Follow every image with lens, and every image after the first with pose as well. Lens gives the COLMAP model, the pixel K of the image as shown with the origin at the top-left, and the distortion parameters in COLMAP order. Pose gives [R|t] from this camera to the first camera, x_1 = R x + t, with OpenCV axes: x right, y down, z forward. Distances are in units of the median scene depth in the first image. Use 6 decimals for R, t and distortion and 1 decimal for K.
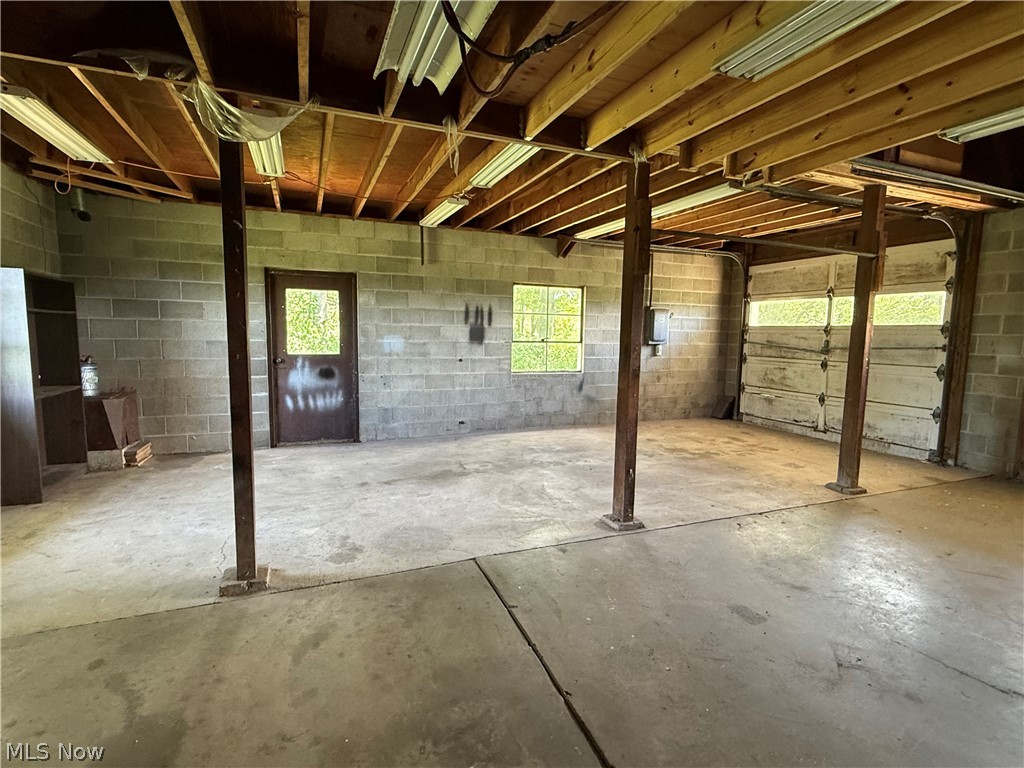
lens RADIAL K [[504.5, 0, 509.3], [0, 504.5, 383.0], [0, 0, 1]] dist [-0.001082, -0.000085]
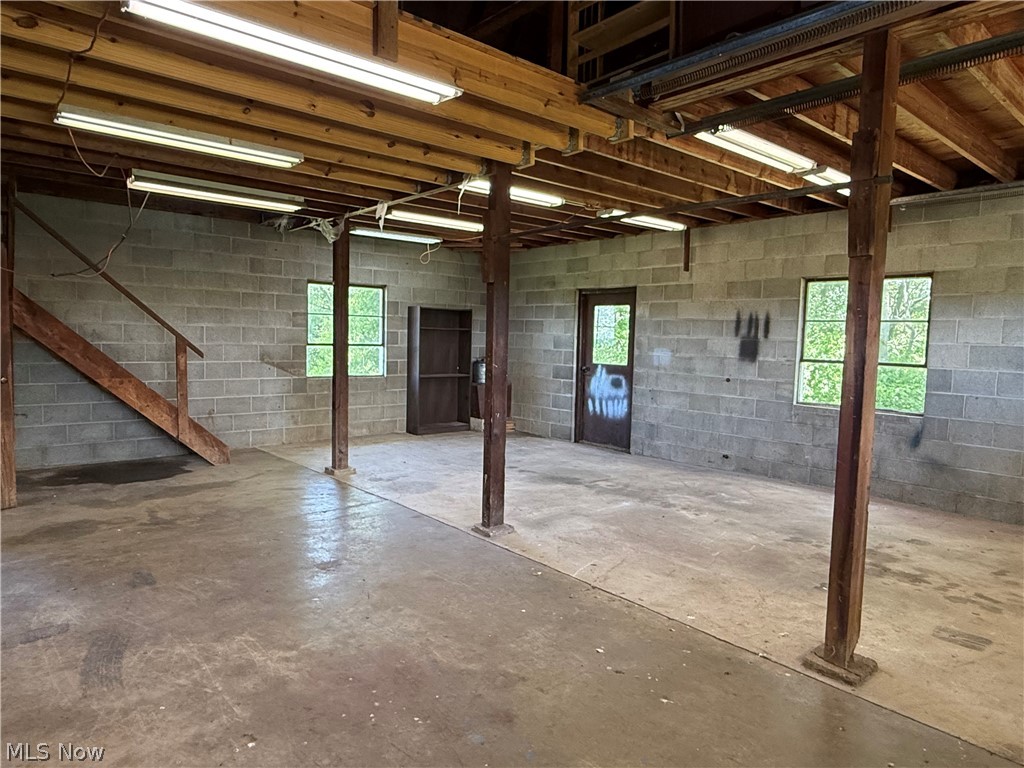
lens RADIAL K [[639.1, 0, 508.8], [0, 639.1, 384.5], [0, 0, 1]] dist [0.016983, 0.000006]
pose [[0.319447, 0.065413, -0.945344, 0.823242], [-0.115401, 0.992875, 0.029707, -0.029300], [0.940551, 0.099604, 0.324719, 0.345000]]
